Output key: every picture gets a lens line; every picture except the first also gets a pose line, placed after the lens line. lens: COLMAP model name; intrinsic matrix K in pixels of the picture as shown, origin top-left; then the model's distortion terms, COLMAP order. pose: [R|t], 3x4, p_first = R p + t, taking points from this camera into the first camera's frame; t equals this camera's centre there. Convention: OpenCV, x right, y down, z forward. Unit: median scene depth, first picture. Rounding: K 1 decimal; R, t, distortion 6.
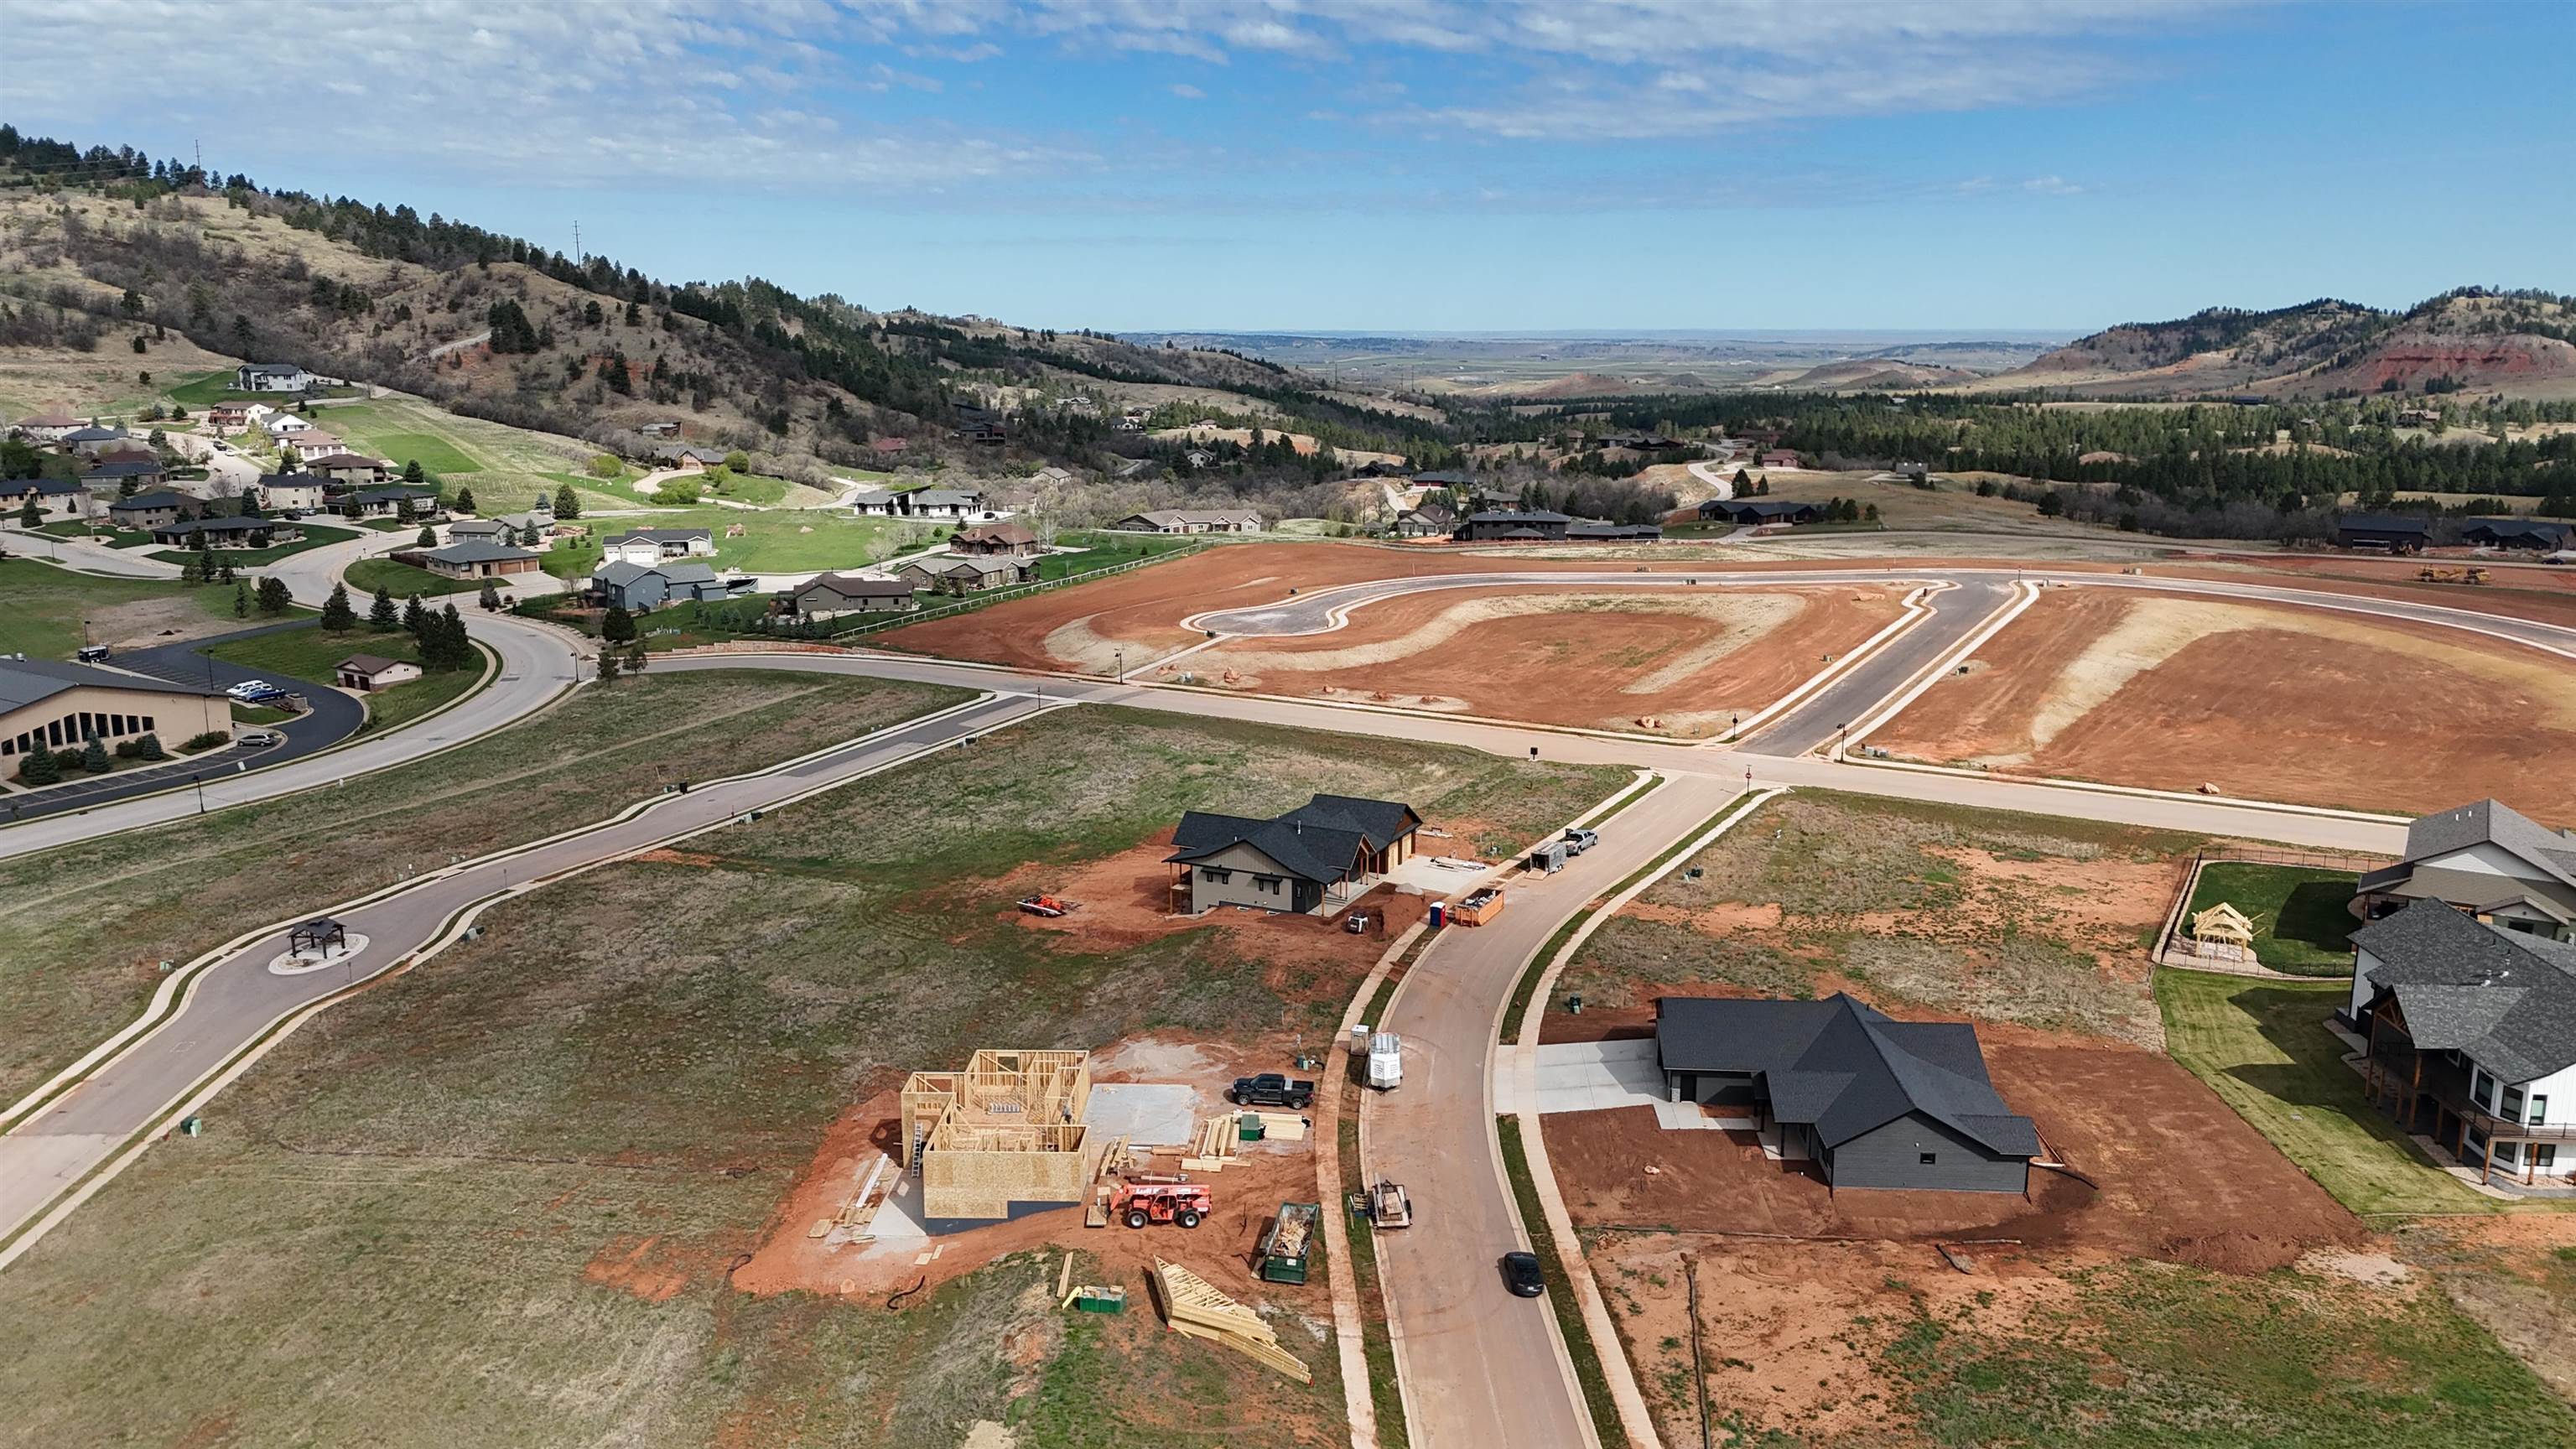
lens RADIAL K [[1881.1, 0, 1286.3], [0, 1881.1, 724.2], [0, 0, 1]] dist [0.050201, -0.038163]
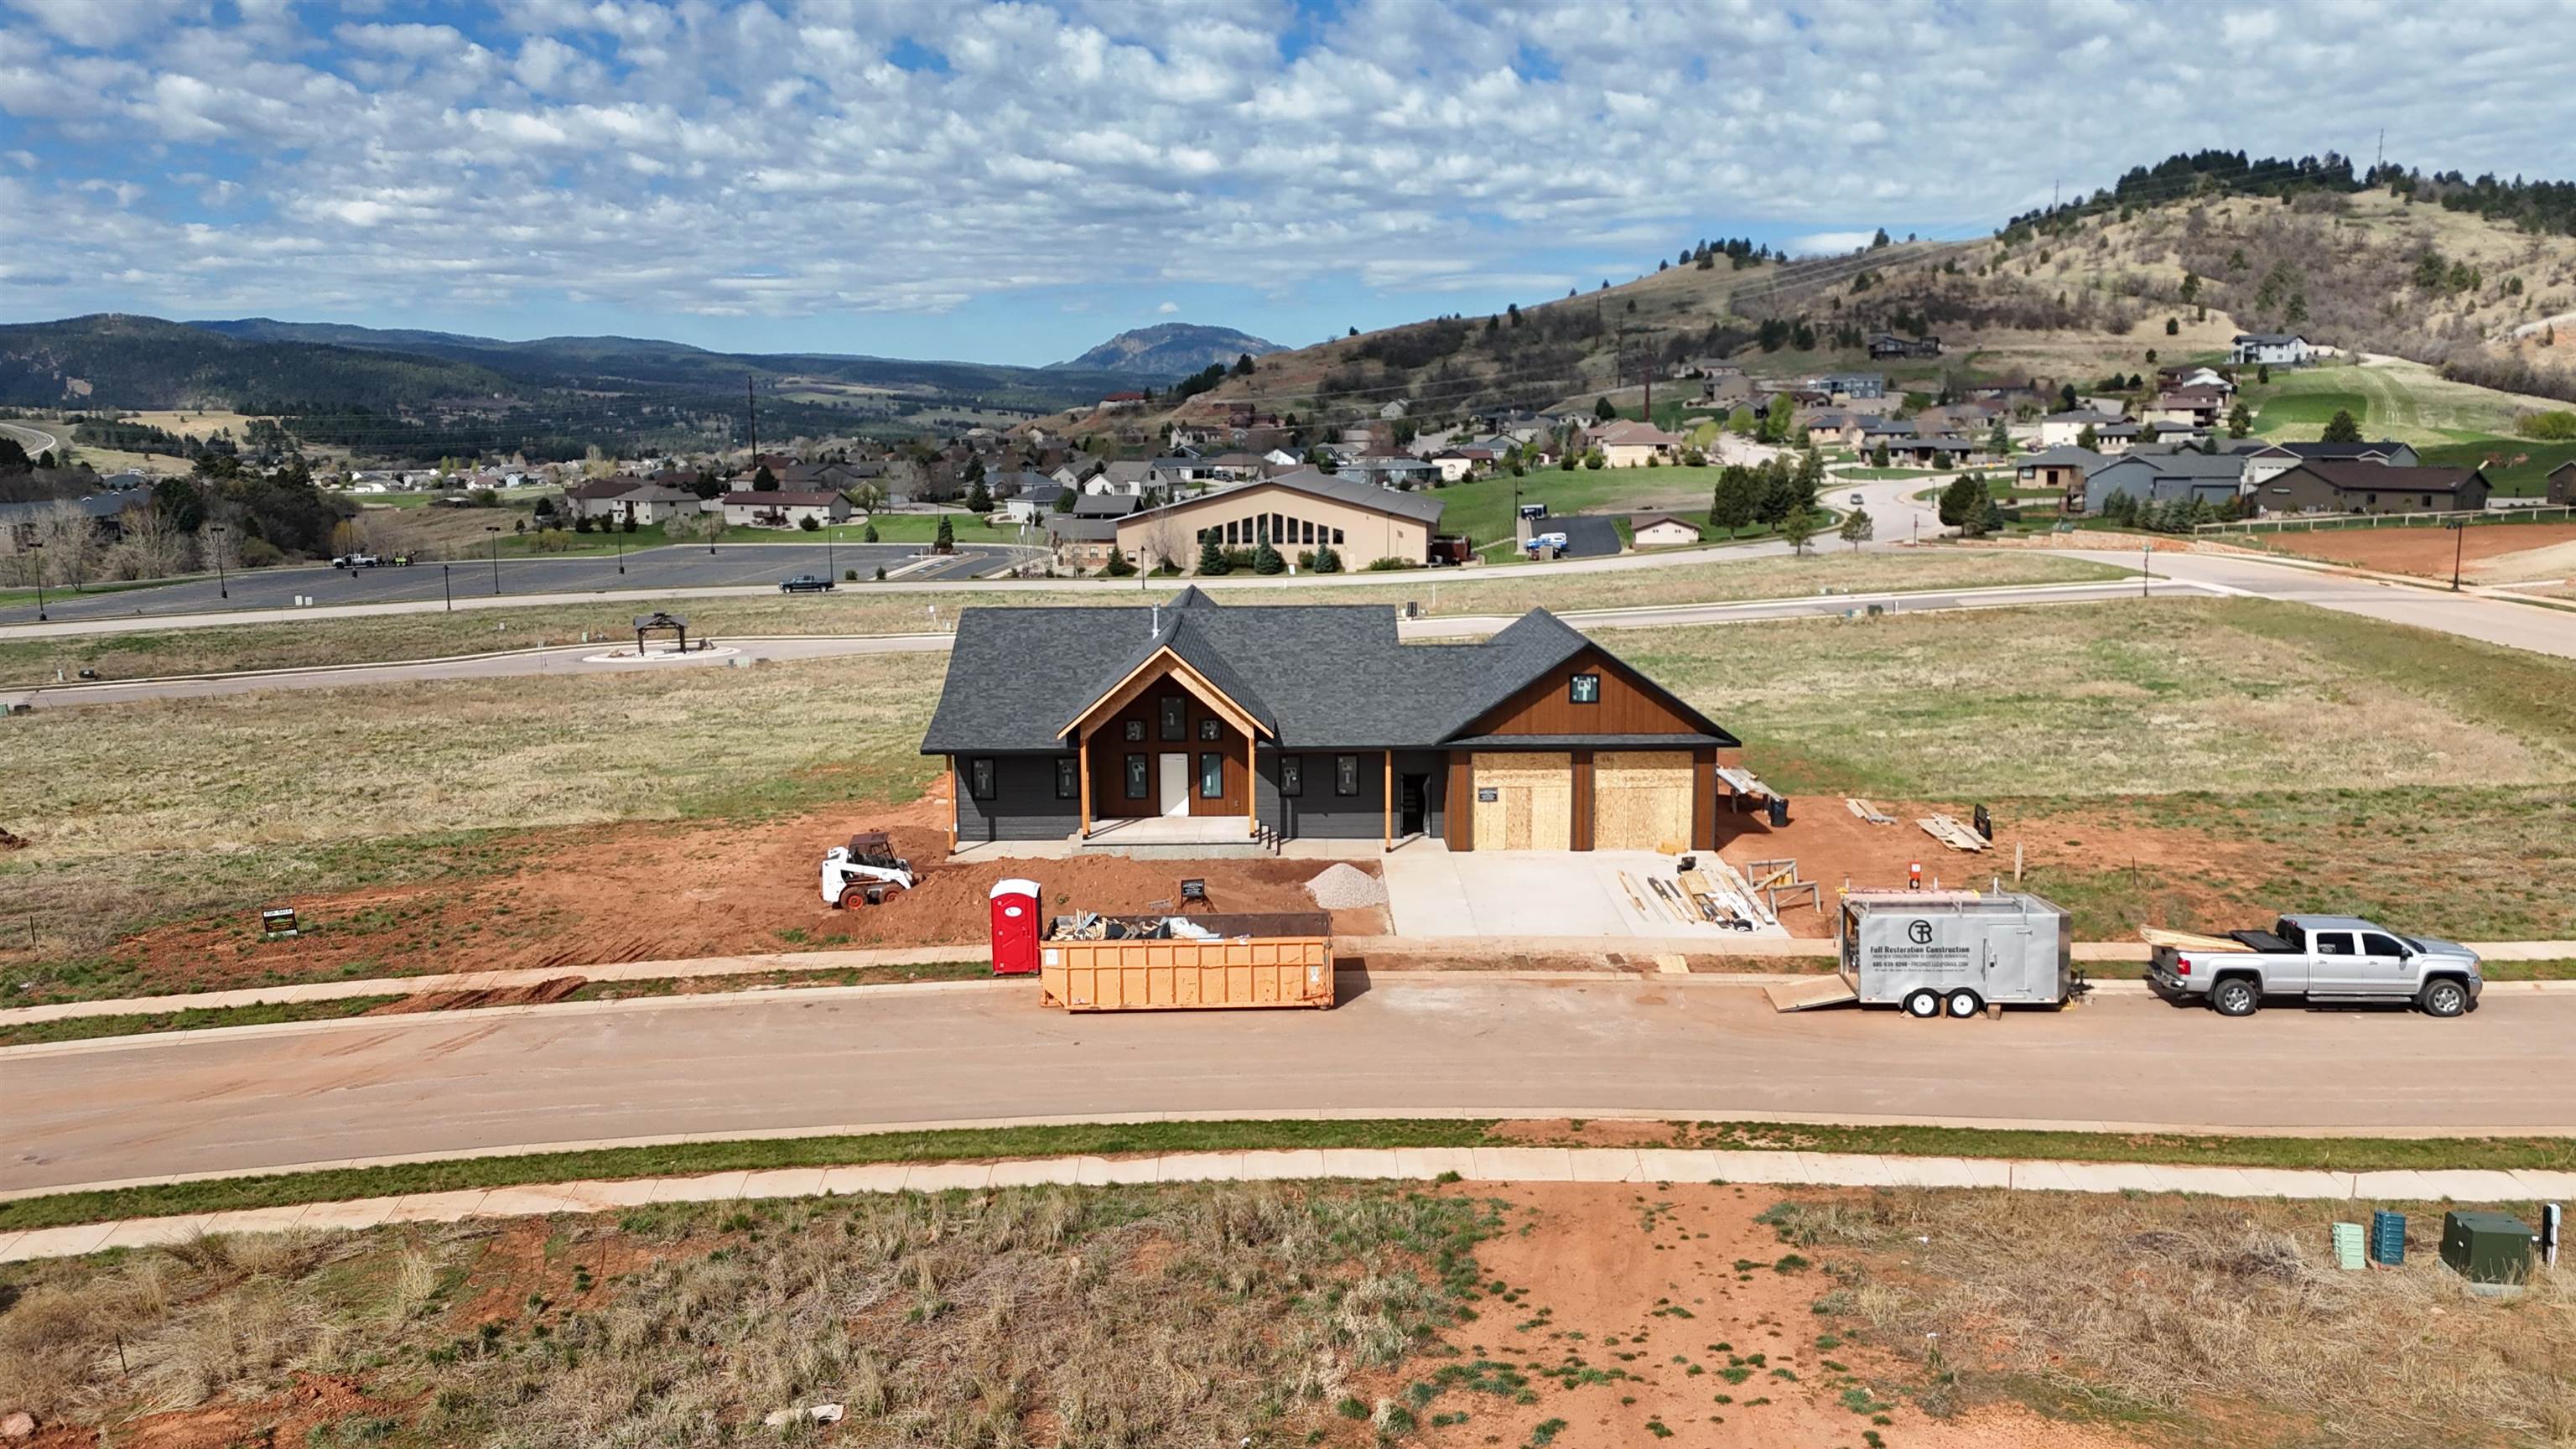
lens RADIAL K [[1881.1, 0, 1301.6], [0, 1881.1, 735.9], [0, 0, 1]] dist [0.050201, -0.038163]
pose [[0.440621, 0.145483, -0.885826, 0.141287], [-0.179828, 0.981083, 0.071680, 0.021343], [0.879497, 0.127713, 0.458447, 0.394132]]
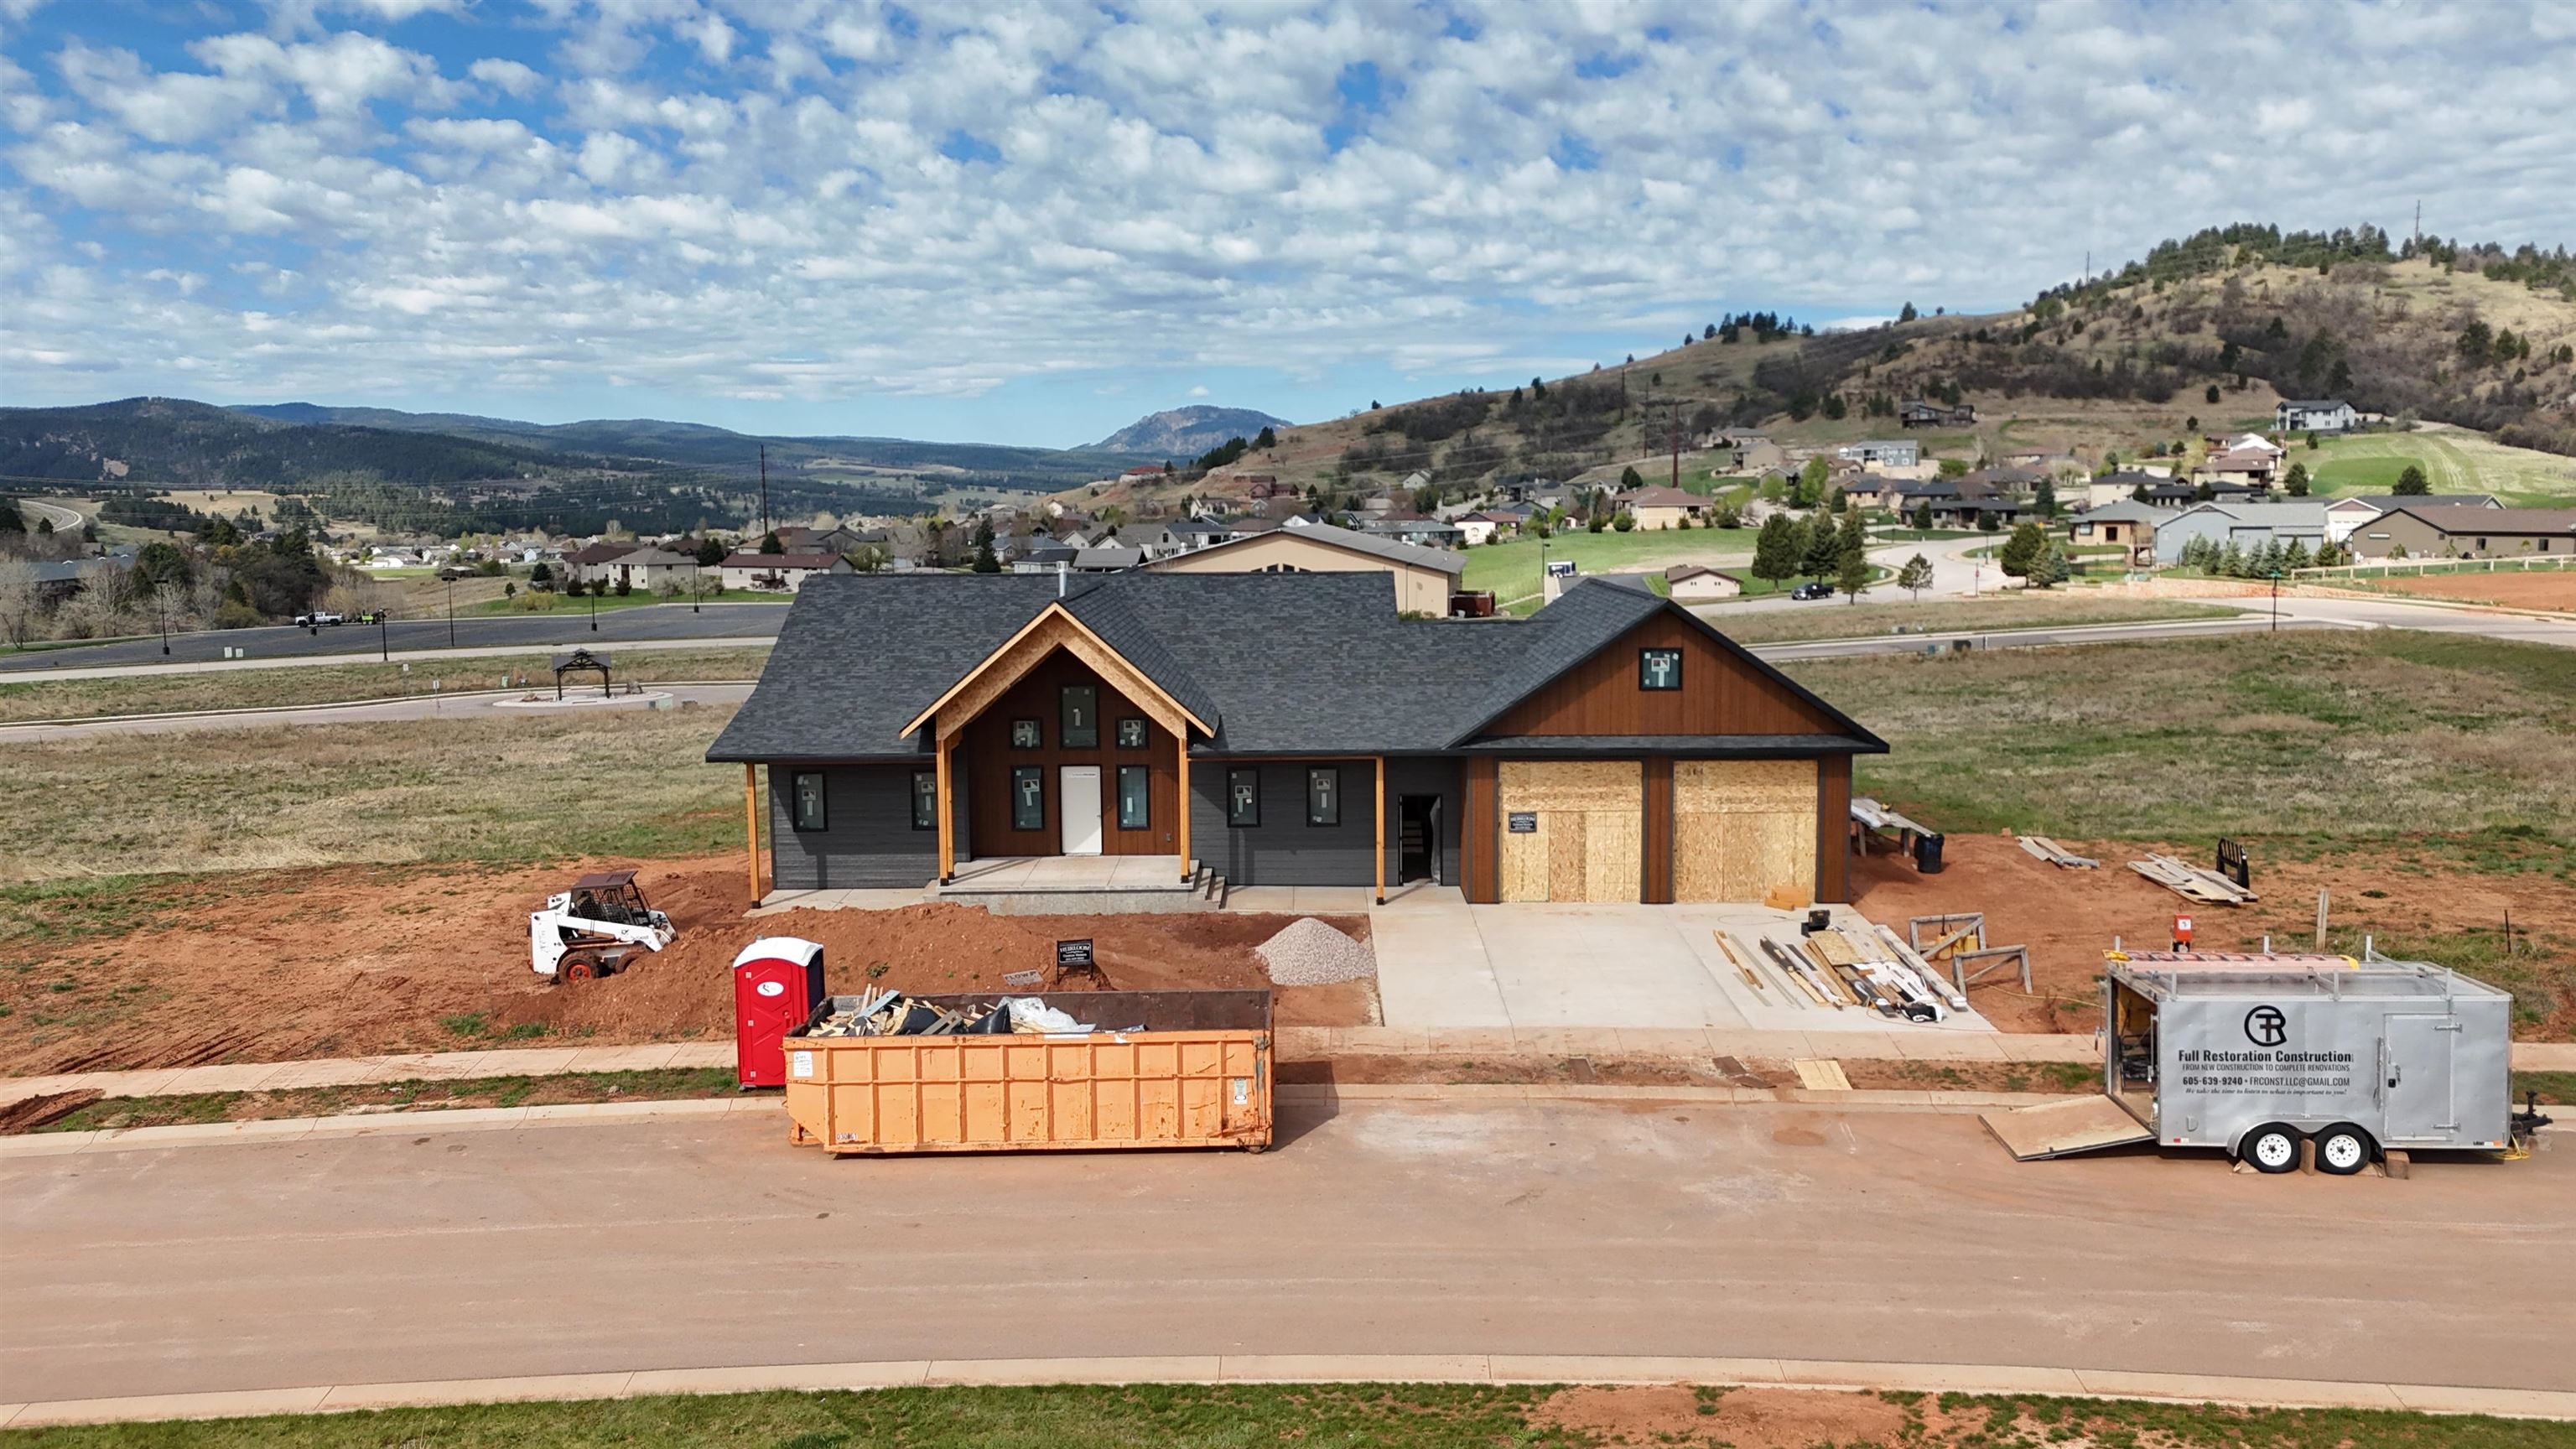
lens RADIAL K [[1881.1, 0, 1293.9], [0, 1881.1, 719.7], [0, 0, 1]] dist [0.050201, -0.038163]
pose [[0.424997, 0.100193, -0.899632, 0.107760], [-0.179568, 0.983436, 0.024696, 0.027433], [0.887205, 0.151049, 0.435949, 0.416208]]
